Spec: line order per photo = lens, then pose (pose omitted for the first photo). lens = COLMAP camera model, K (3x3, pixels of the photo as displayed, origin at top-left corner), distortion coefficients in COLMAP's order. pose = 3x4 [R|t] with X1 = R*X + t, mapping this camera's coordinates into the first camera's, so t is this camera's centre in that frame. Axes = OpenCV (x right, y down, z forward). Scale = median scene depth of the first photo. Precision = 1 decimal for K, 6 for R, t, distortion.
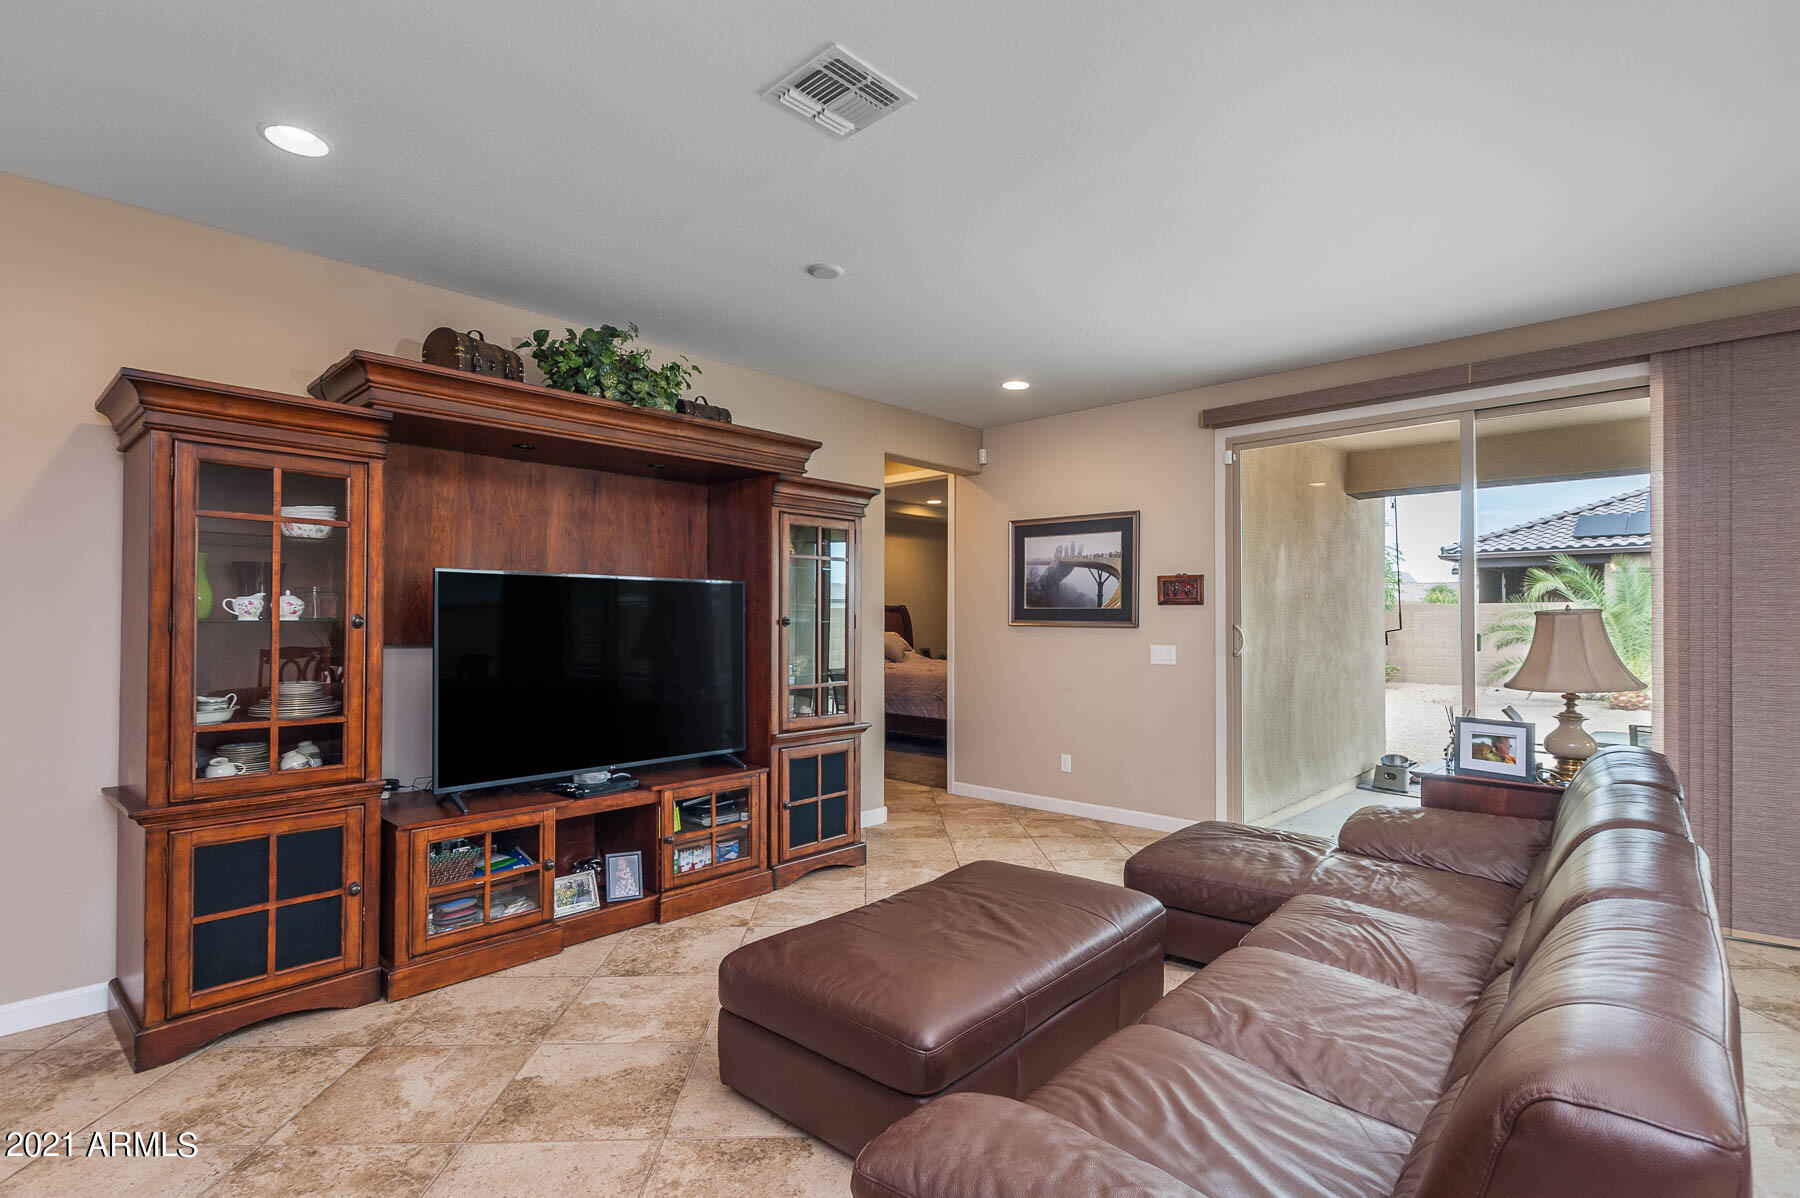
lens RADIAL K [[874.0, 0, 896.4], [0, 874.0, 607.0], [0, 0, 1]] dist [-0.002072, 0.002018]
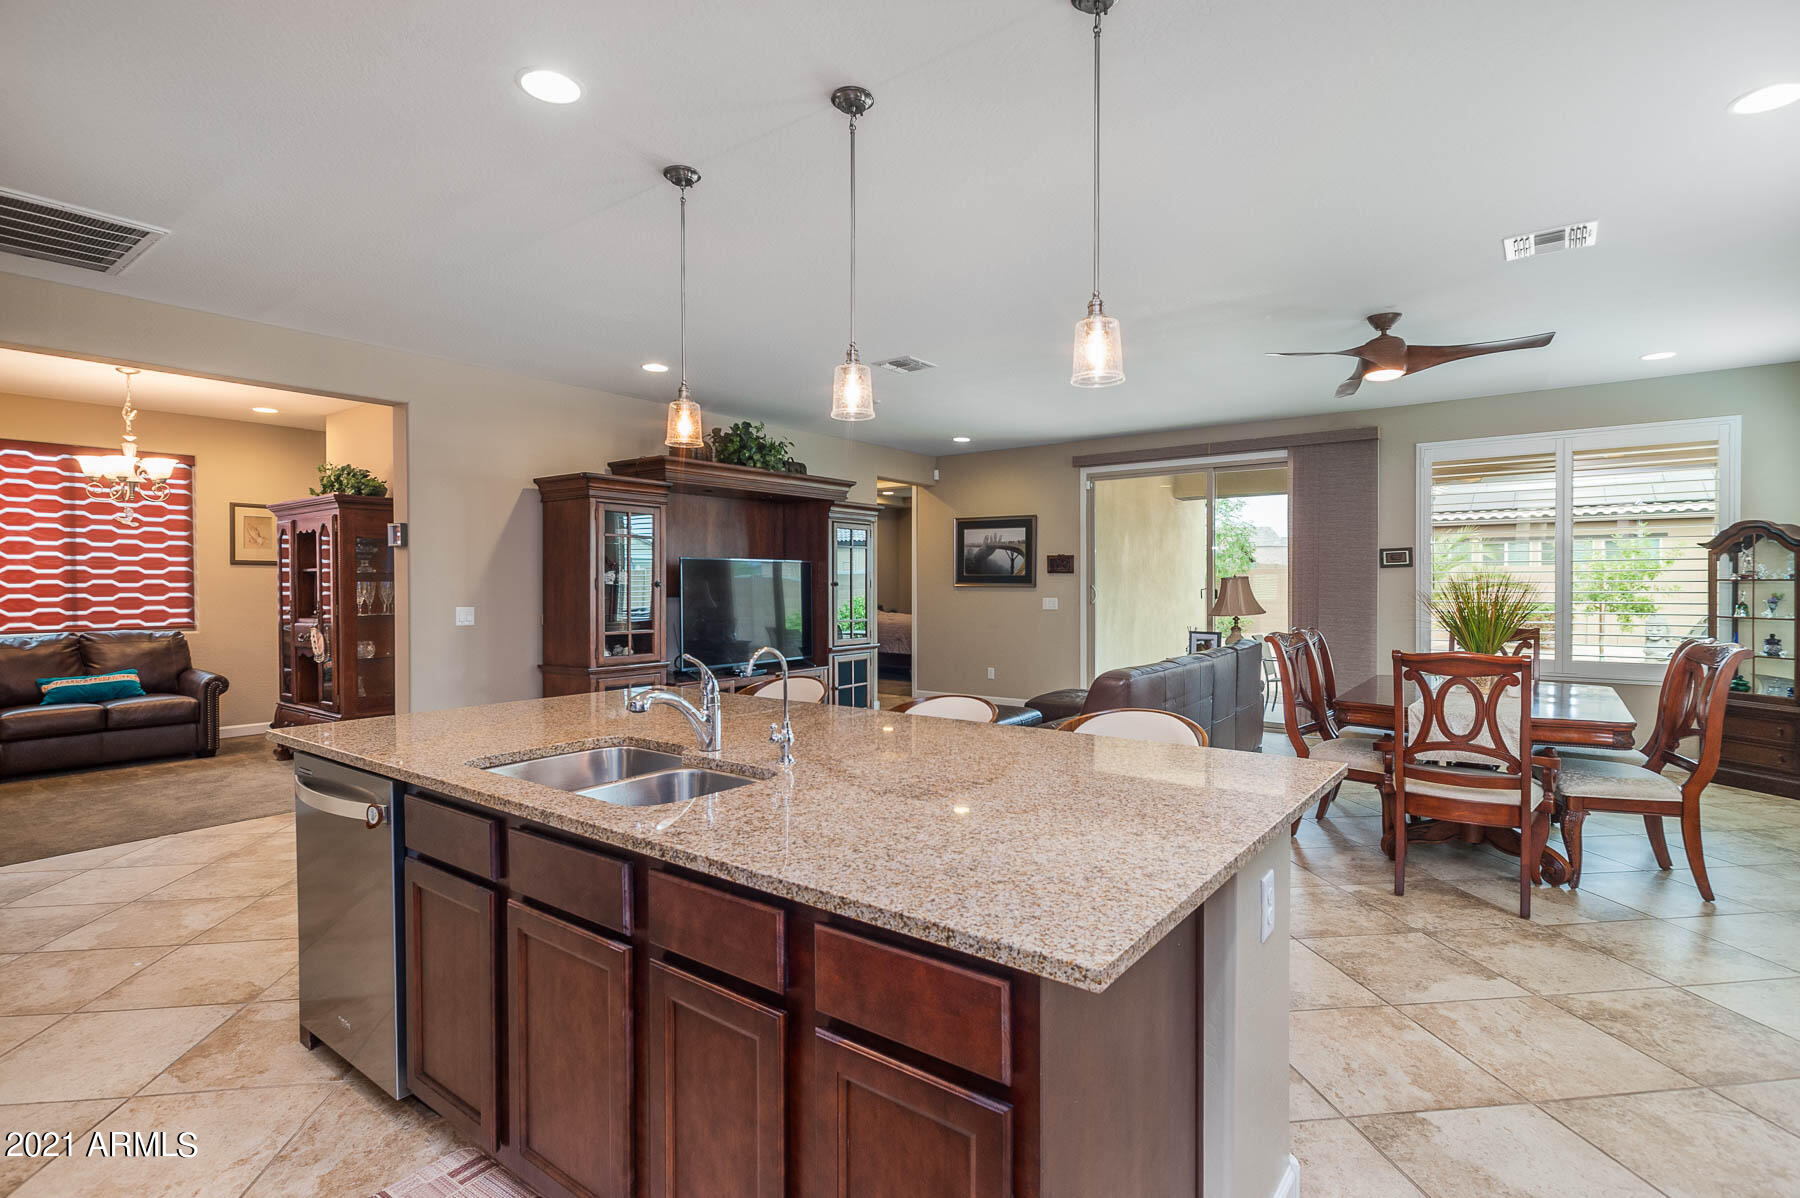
lens RADIAL K [[874.0, 0, 861.2], [0, 874.0, 583.6], [0, 0, 1]] dist [-0.002072, 0.002018]
pose [[0.998294, -0.003663, 0.058278, -0.144875], [0.002712, 0.999862, 0.016392, -0.010301], [-0.058330, -0.016206, 0.998166, -0.615815]]
